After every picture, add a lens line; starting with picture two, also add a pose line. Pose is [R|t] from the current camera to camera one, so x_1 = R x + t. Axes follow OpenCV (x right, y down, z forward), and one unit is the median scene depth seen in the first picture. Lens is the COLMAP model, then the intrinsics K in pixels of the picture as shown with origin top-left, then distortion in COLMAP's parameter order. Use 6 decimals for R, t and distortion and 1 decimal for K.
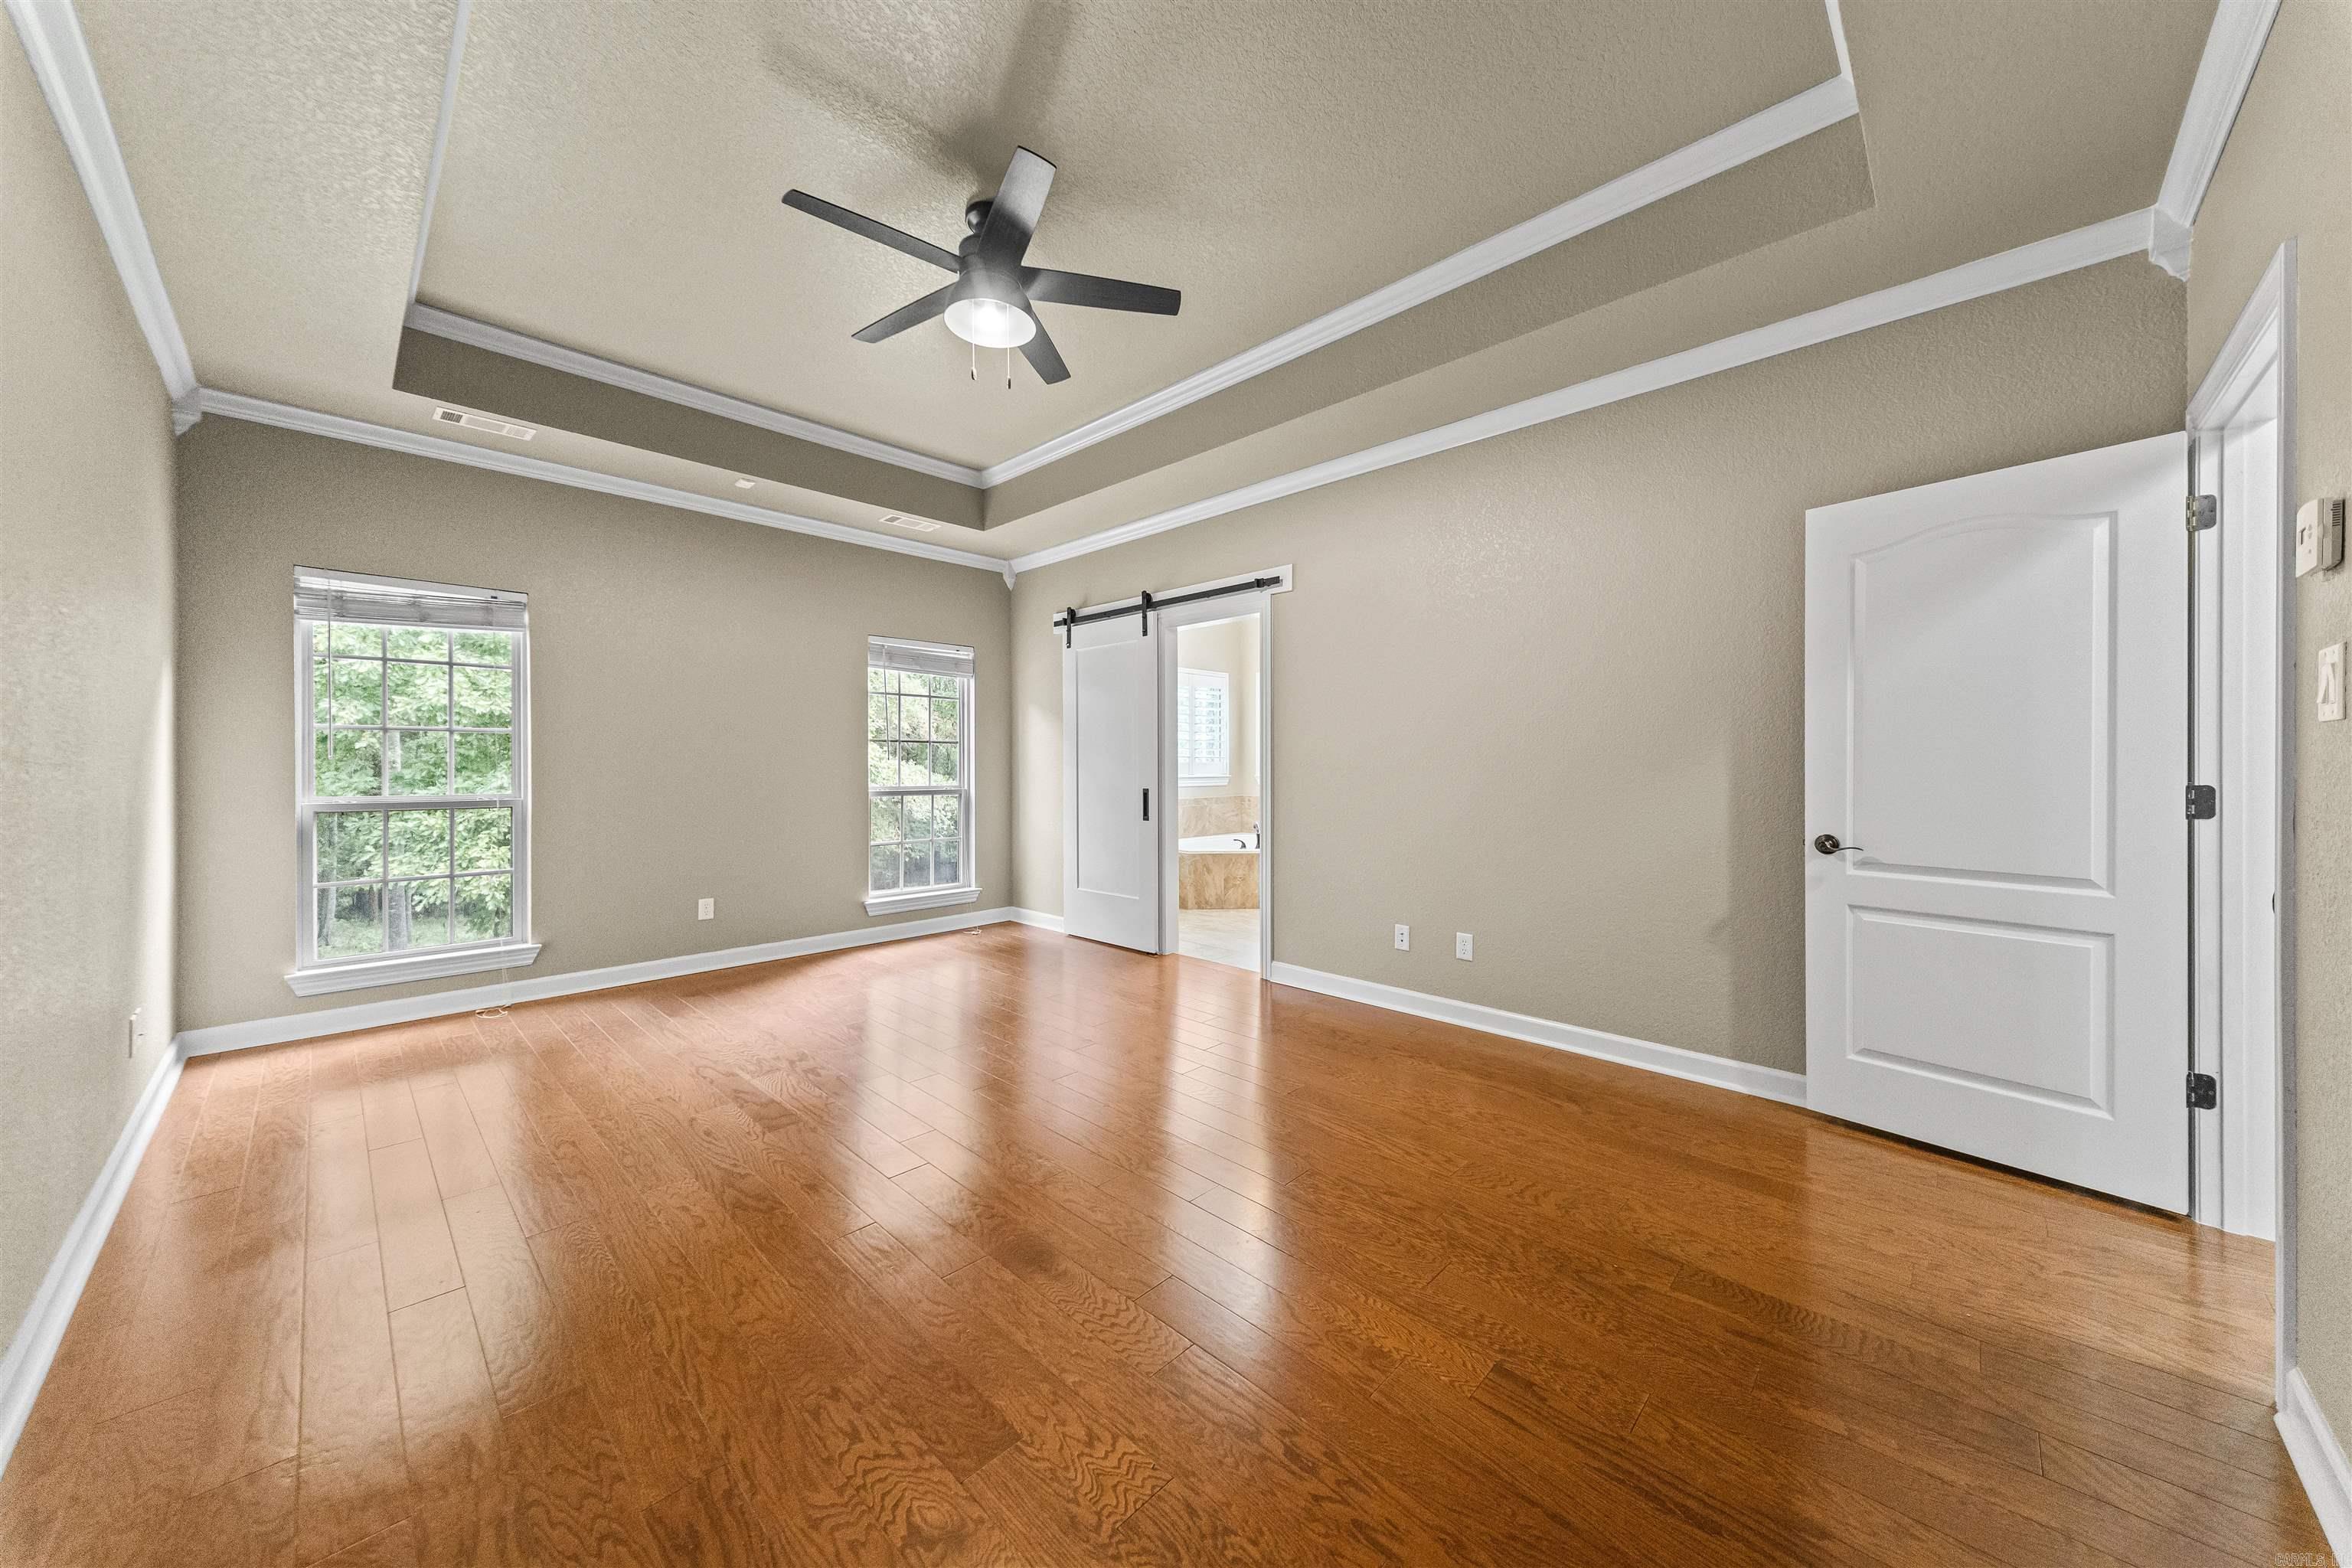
lens RADIAL K [[827.5, 0, 1179.6], [0, 827.5, 773.6], [0, 0, 1]] dist [0.024245, -0.000130]
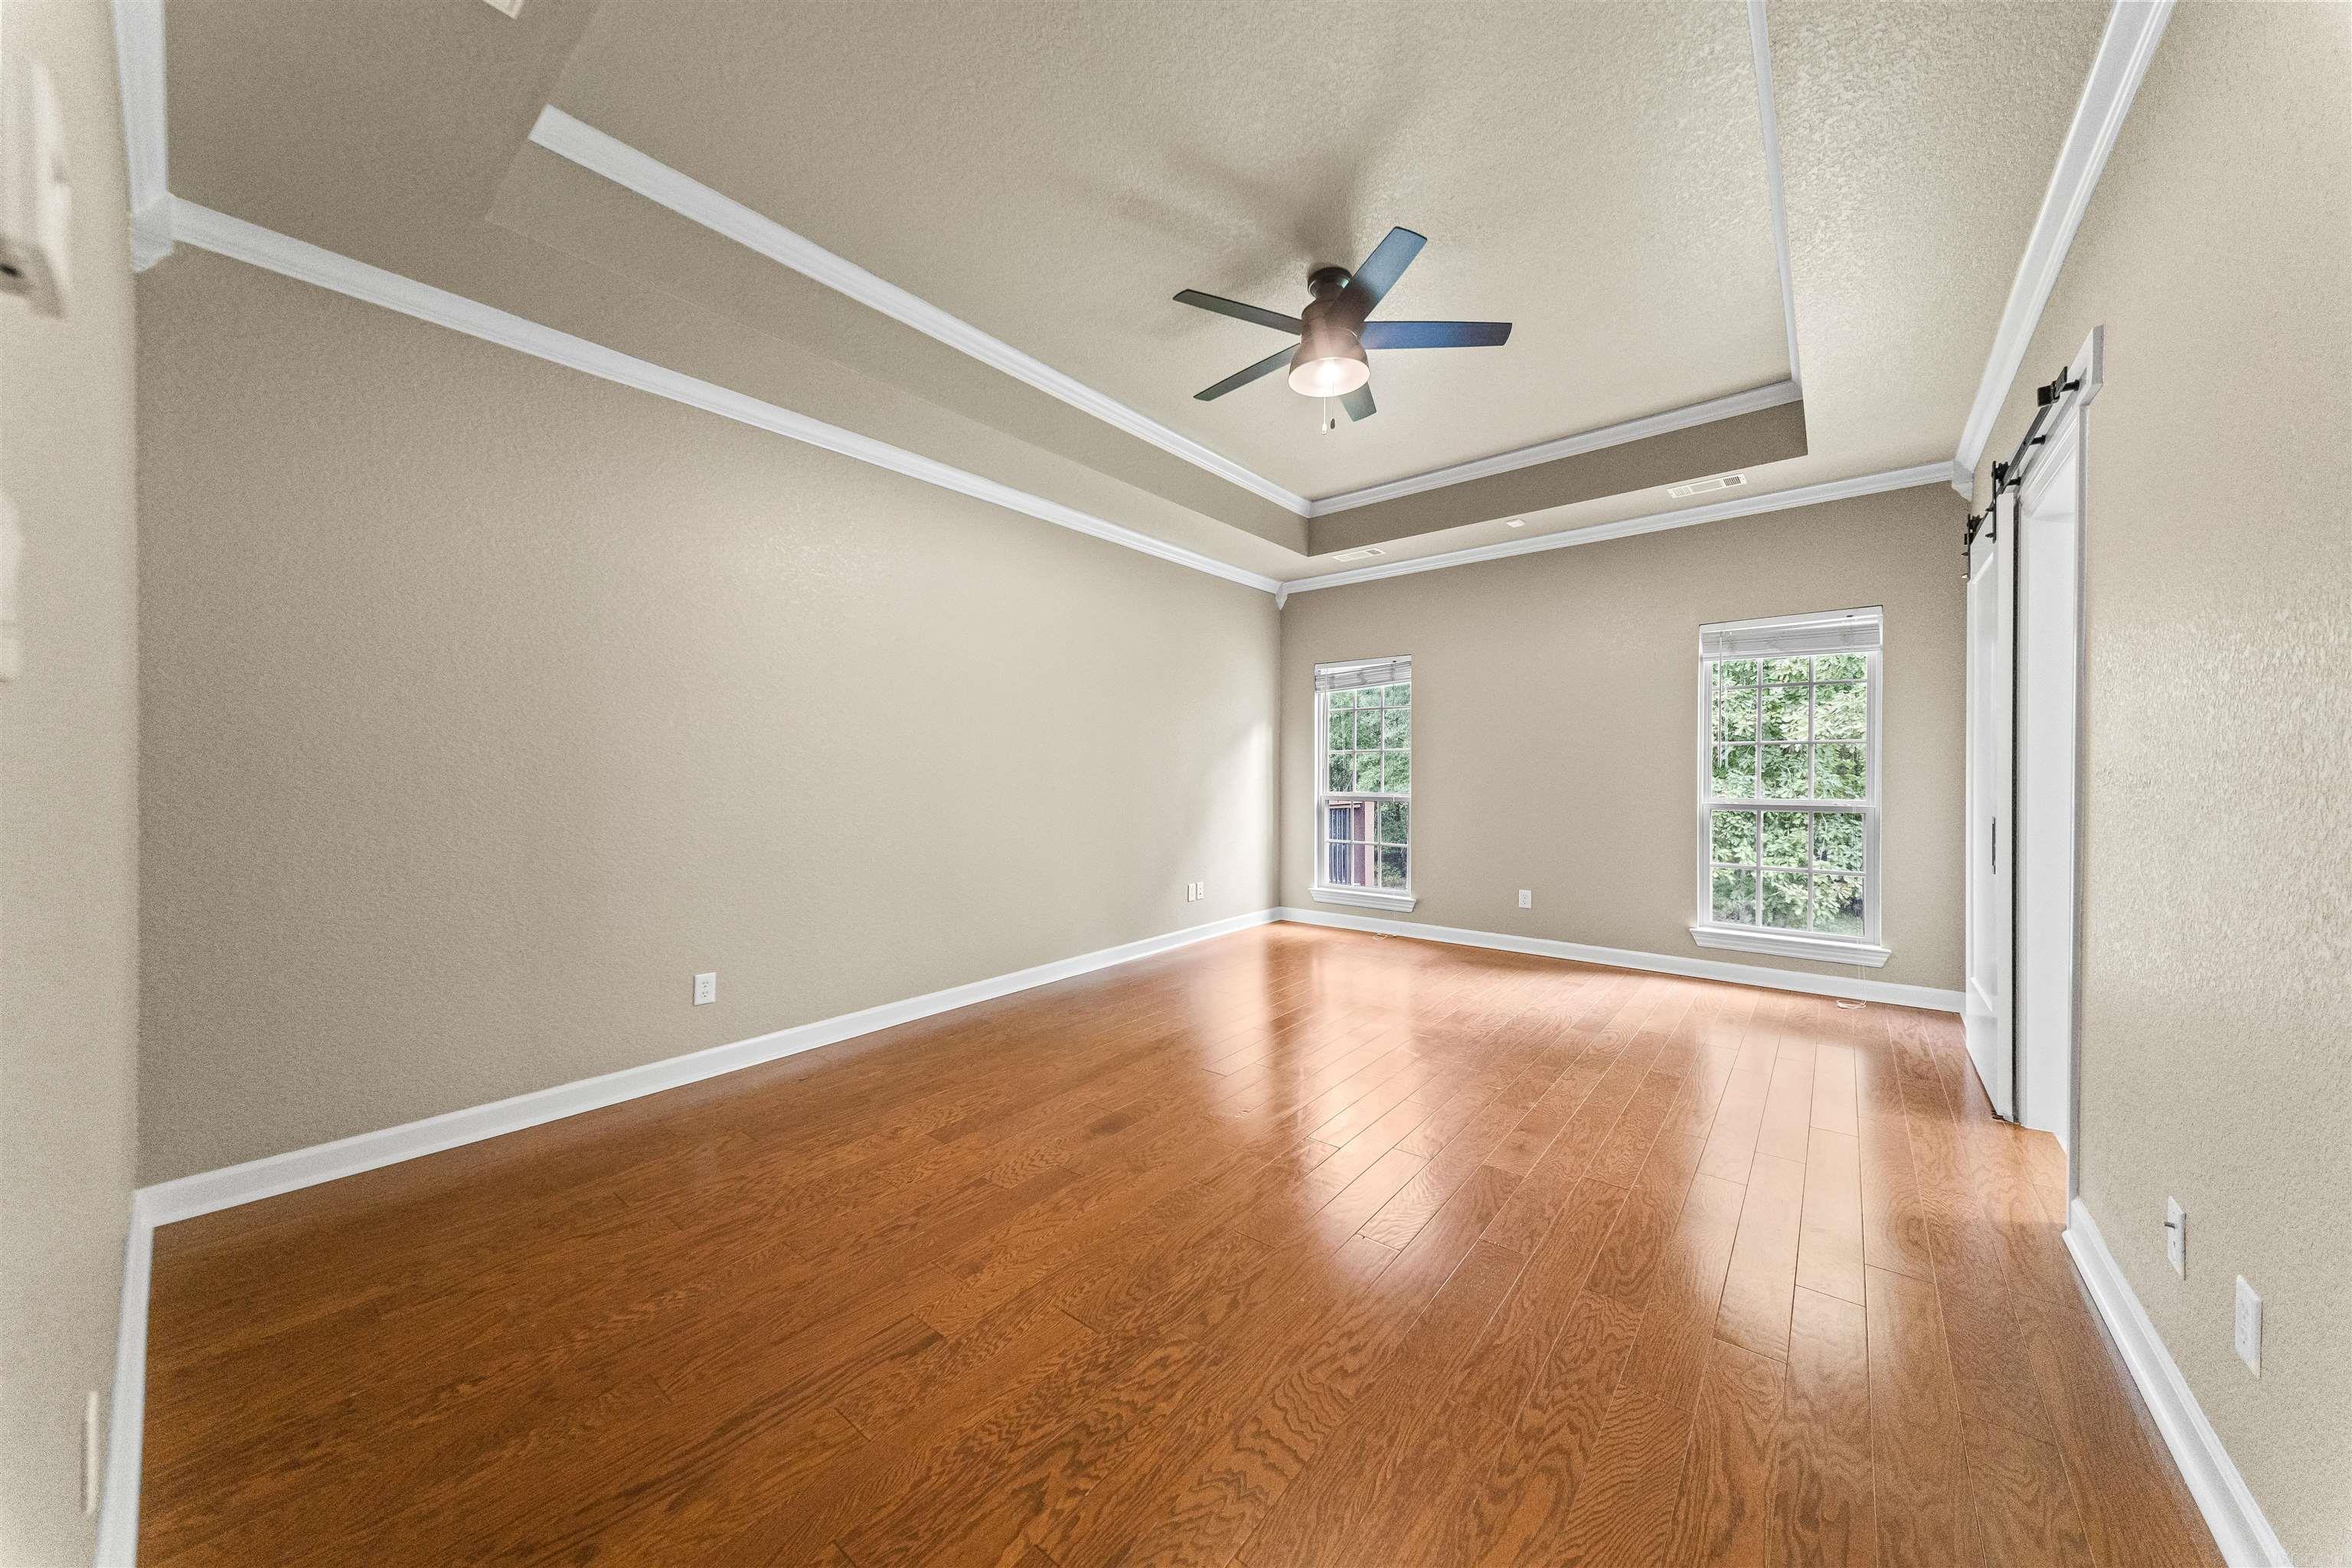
lens RADIAL K [[827.5, 0, 1179.6], [0, 827.5, 773.6], [0, 0, 1]] dist [0.024245, -0.000130]
pose [[0.063307, 0.000497, -0.997994, 0.866231], [-0.011297, 0.999936, -0.000219, -0.005963], [0.997930, 0.011289, 0.063309, 0.730709]]
